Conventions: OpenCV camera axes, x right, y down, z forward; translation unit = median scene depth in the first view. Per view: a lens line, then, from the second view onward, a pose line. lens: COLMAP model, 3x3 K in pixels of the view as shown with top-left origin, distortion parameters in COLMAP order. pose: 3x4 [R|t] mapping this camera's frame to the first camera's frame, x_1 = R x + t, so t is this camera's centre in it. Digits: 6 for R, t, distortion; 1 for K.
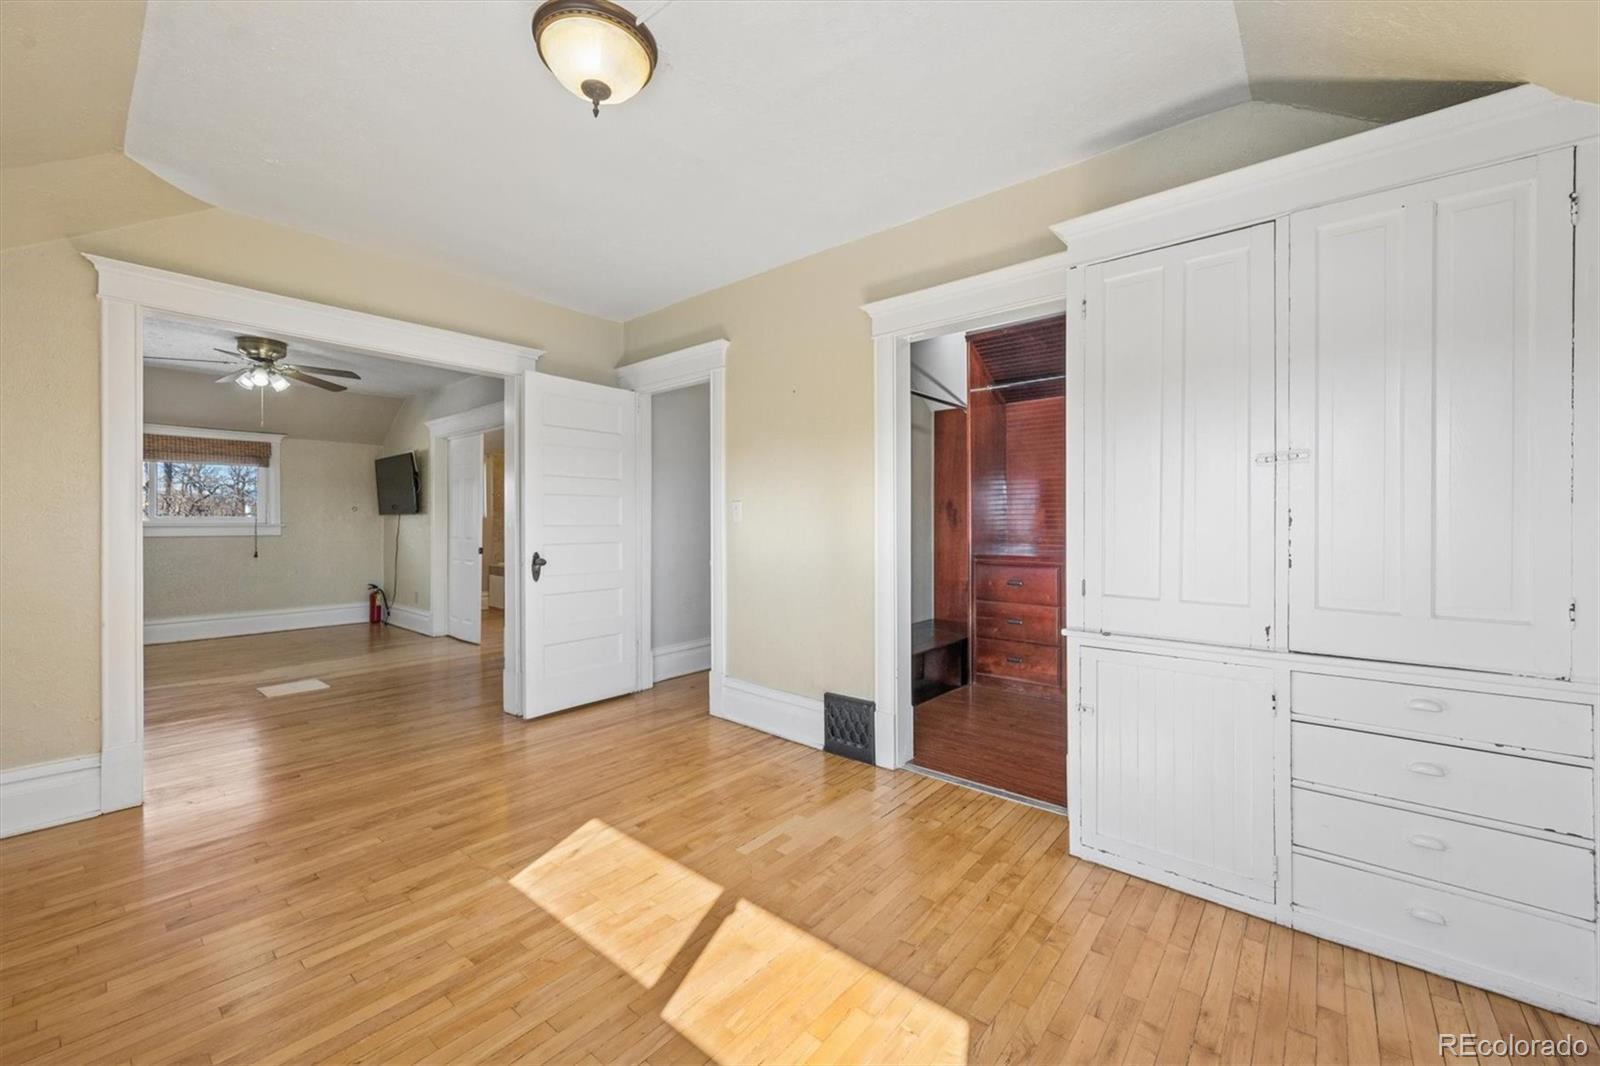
lens RADIAL K [[626.9, 0, 802.6], [0, 626.9, 525.3], [0, 0, 1]] dist [0.000949, -0.000100]
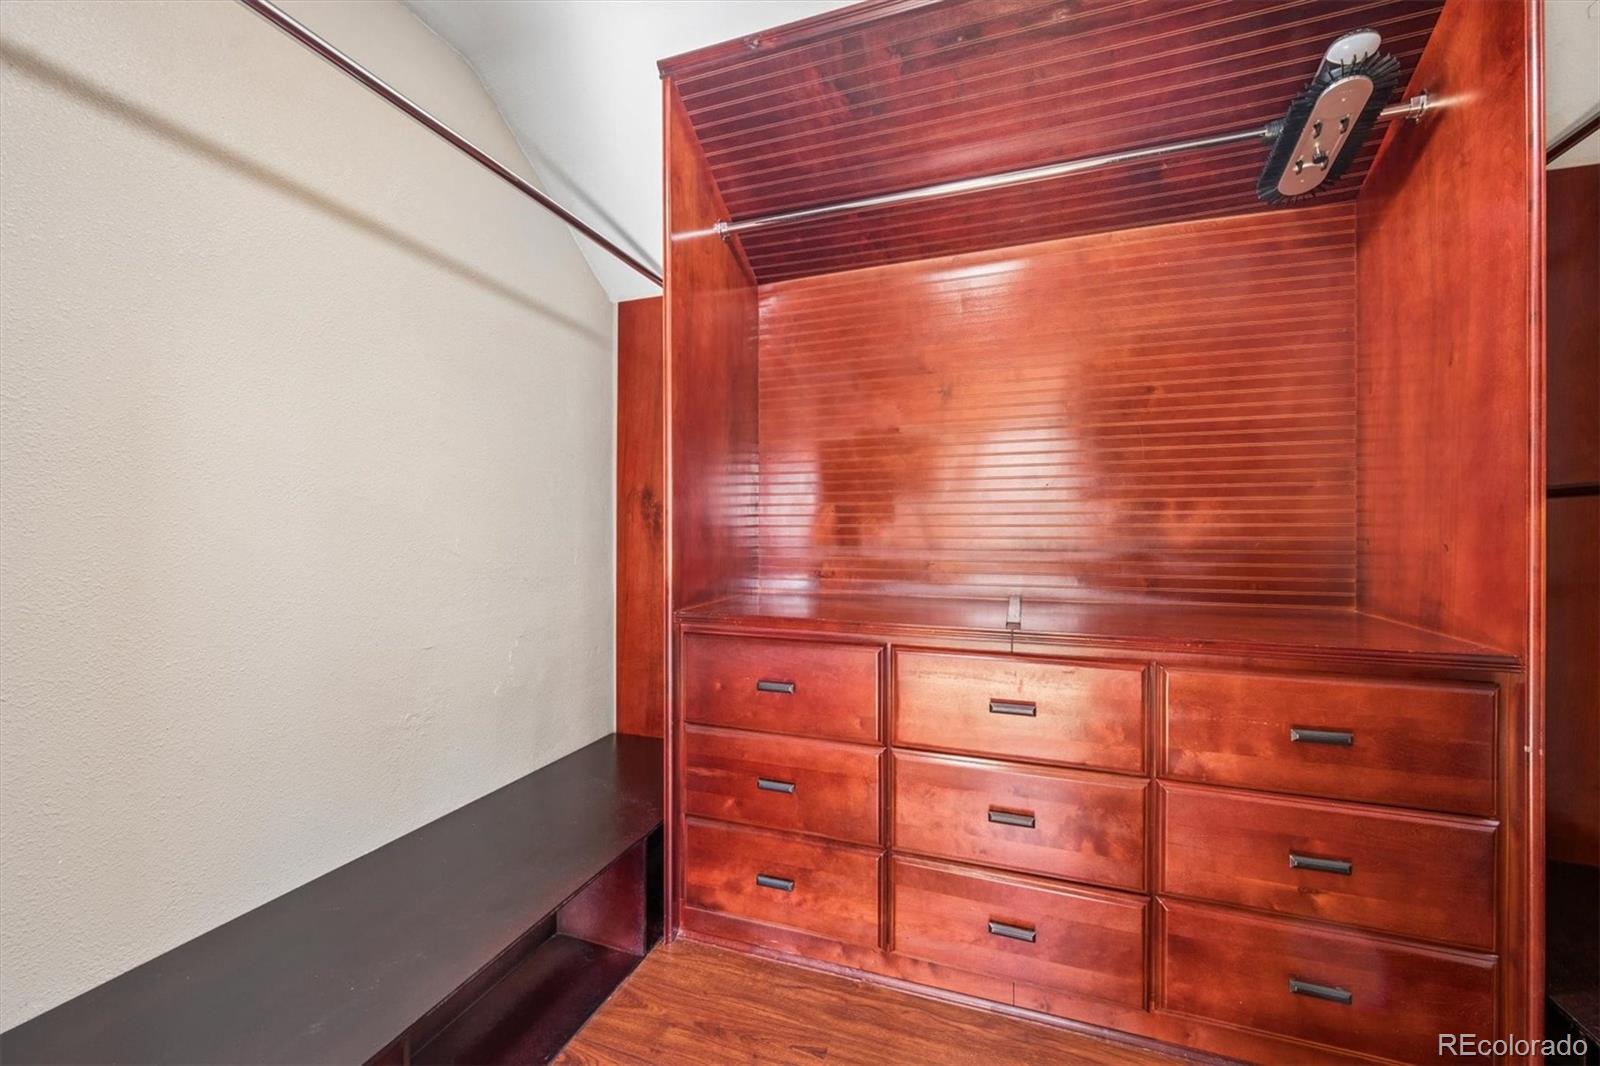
lens RADIAL K [[626.9, 0, 797.5], [0, 626.9, 529.5], [0, 0, 1]] dist [0.000949, -0.000100]
pose [[0.934966, -0.002010, 0.354732, 0.202288], [0.001973, 0.999998, 0.000467, -0.007208], [-0.354732, 0.000263, 0.934968, 0.598590]]
